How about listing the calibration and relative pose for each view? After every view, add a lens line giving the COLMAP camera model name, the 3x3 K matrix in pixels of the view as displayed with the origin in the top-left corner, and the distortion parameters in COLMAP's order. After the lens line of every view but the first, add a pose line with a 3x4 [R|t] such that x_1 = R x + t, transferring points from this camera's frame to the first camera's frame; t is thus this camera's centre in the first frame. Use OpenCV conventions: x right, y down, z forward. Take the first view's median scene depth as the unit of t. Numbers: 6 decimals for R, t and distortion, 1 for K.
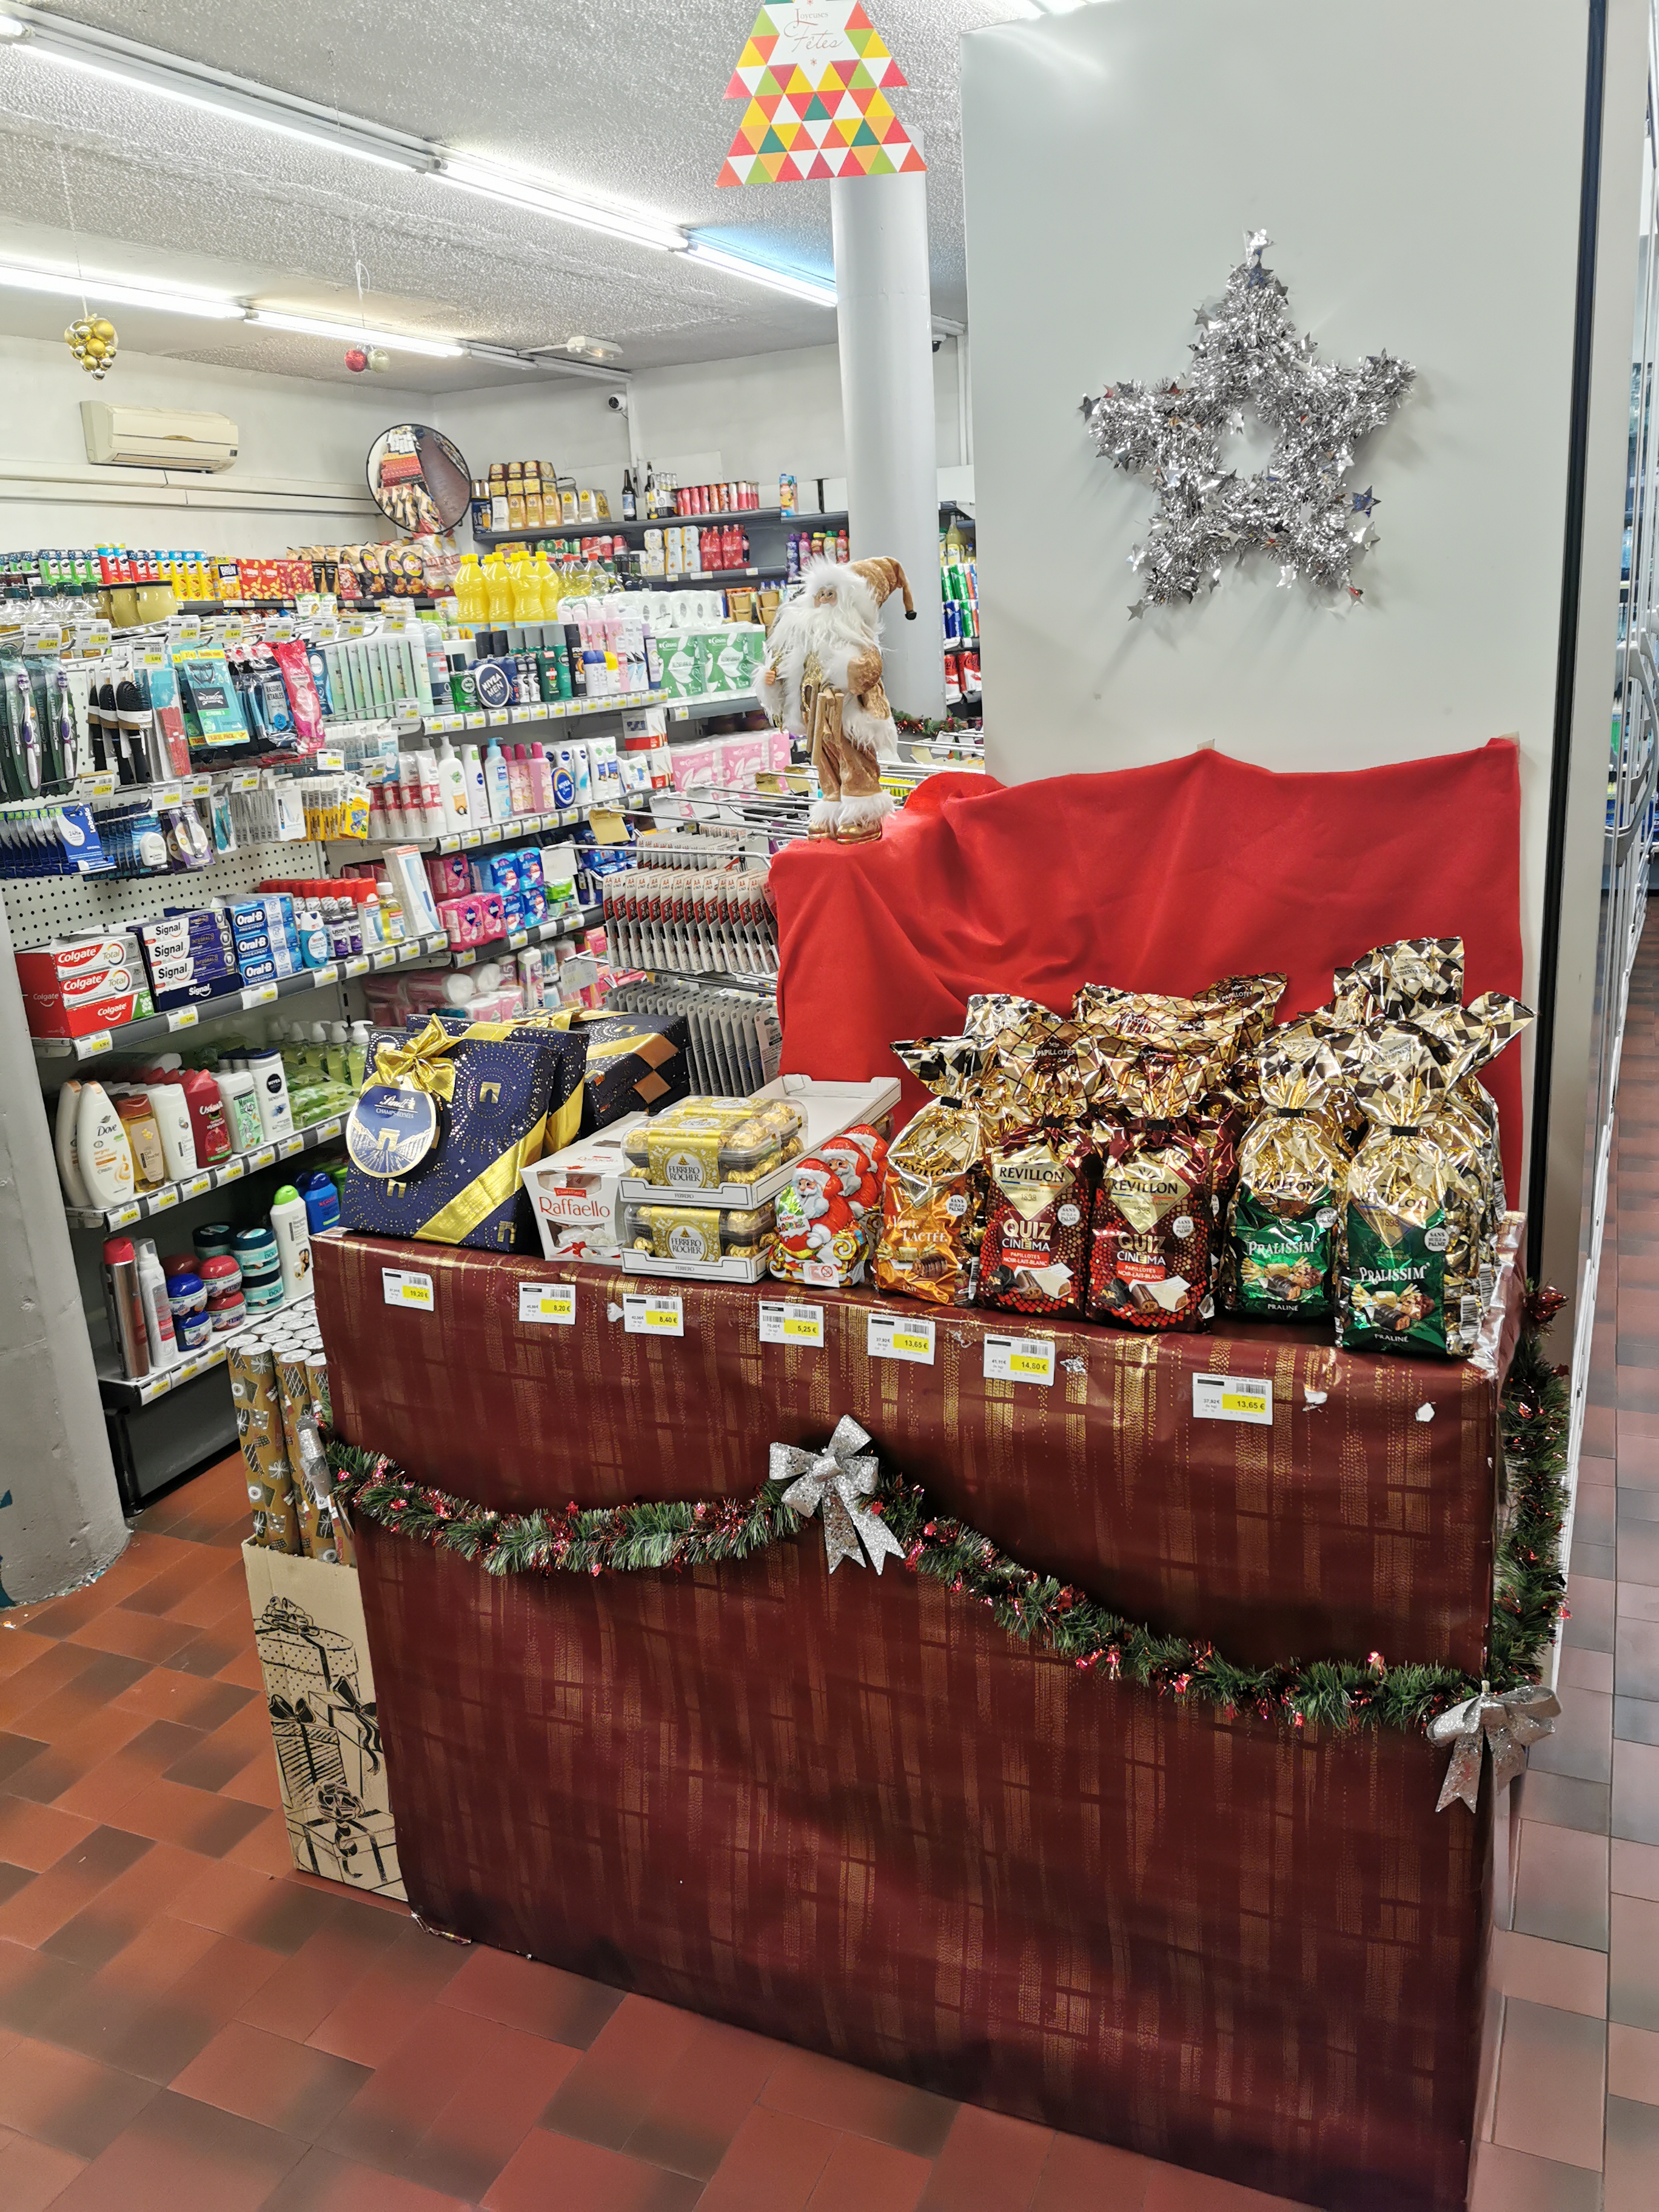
lens RADIAL K [[1722.7, 0, 831.3], [0, 1722.7, 1104.2], [0, 0, 1]] dist [0.068109, -0.093391]
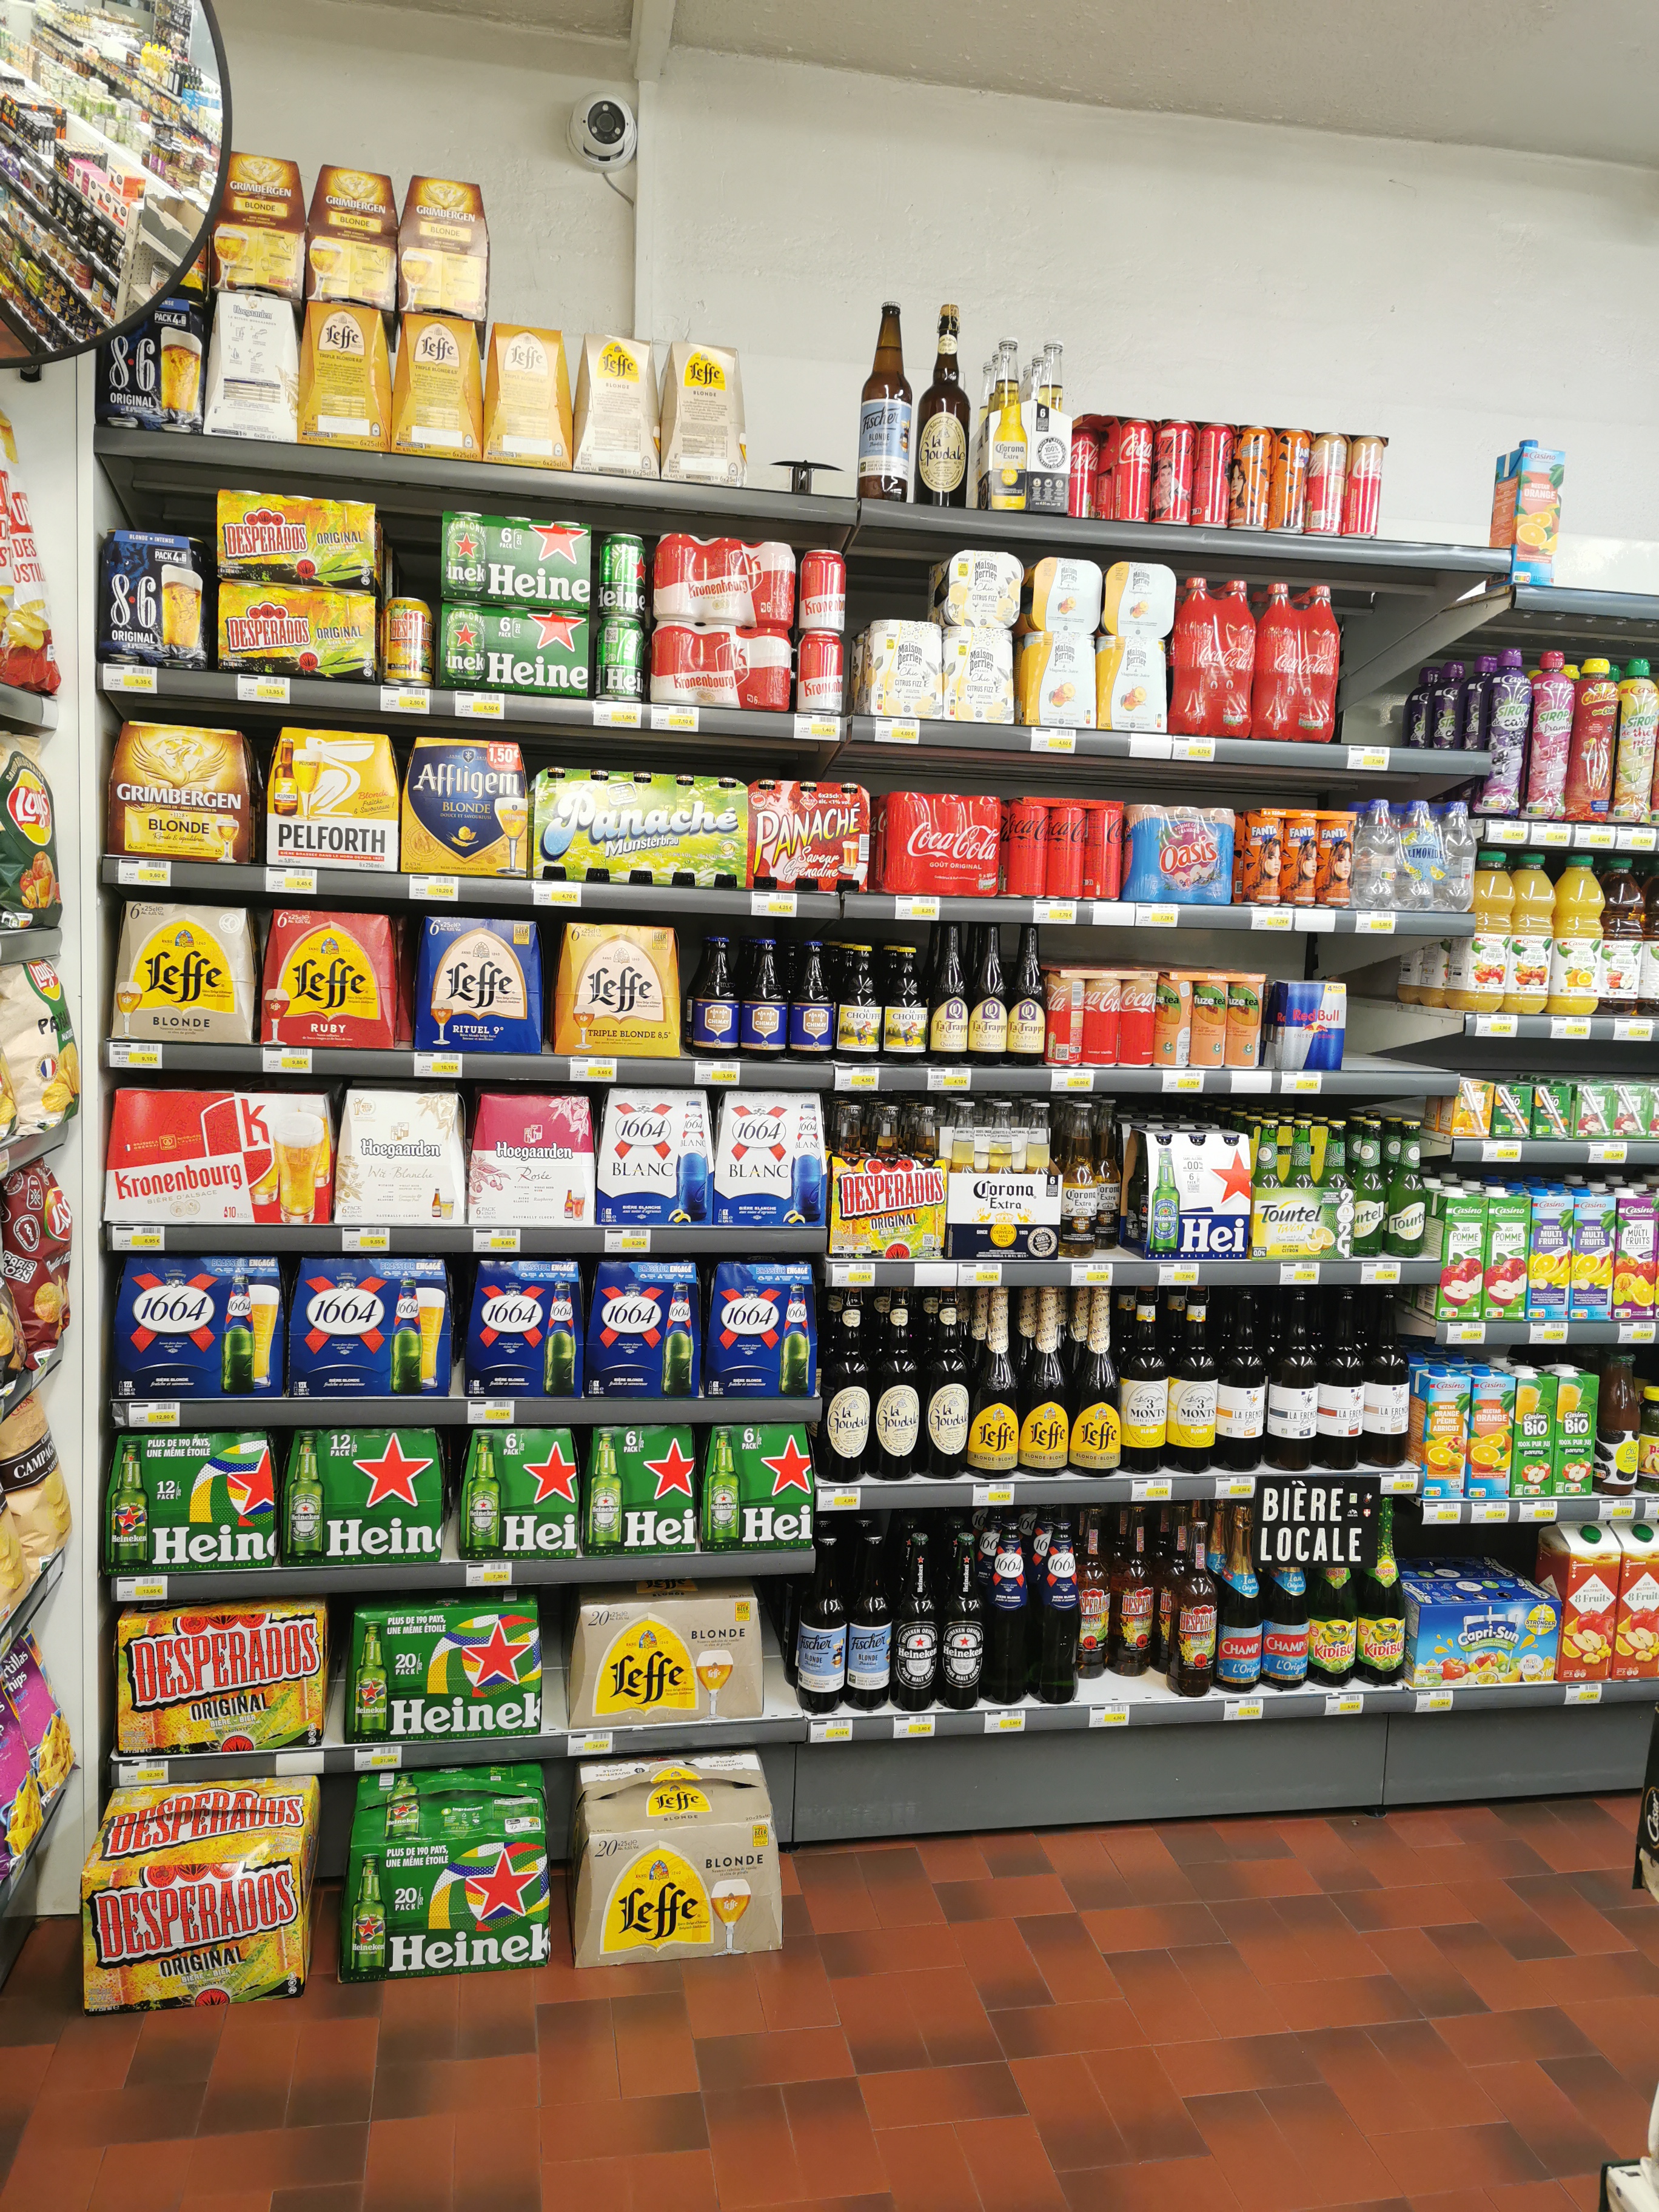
lens RADIAL K [[1722.7, 0, 828.8], [0, 1722.7, 1105.7], [0, 0, 1]] dist [0.068109, -0.093391]
pose [[0.811394, 0.031571, 0.583646, -0.269871], [0.080260, 0.983064, -0.164756, -0.212041], [-0.578962, 0.180525, 0.795118, 0.829625]]
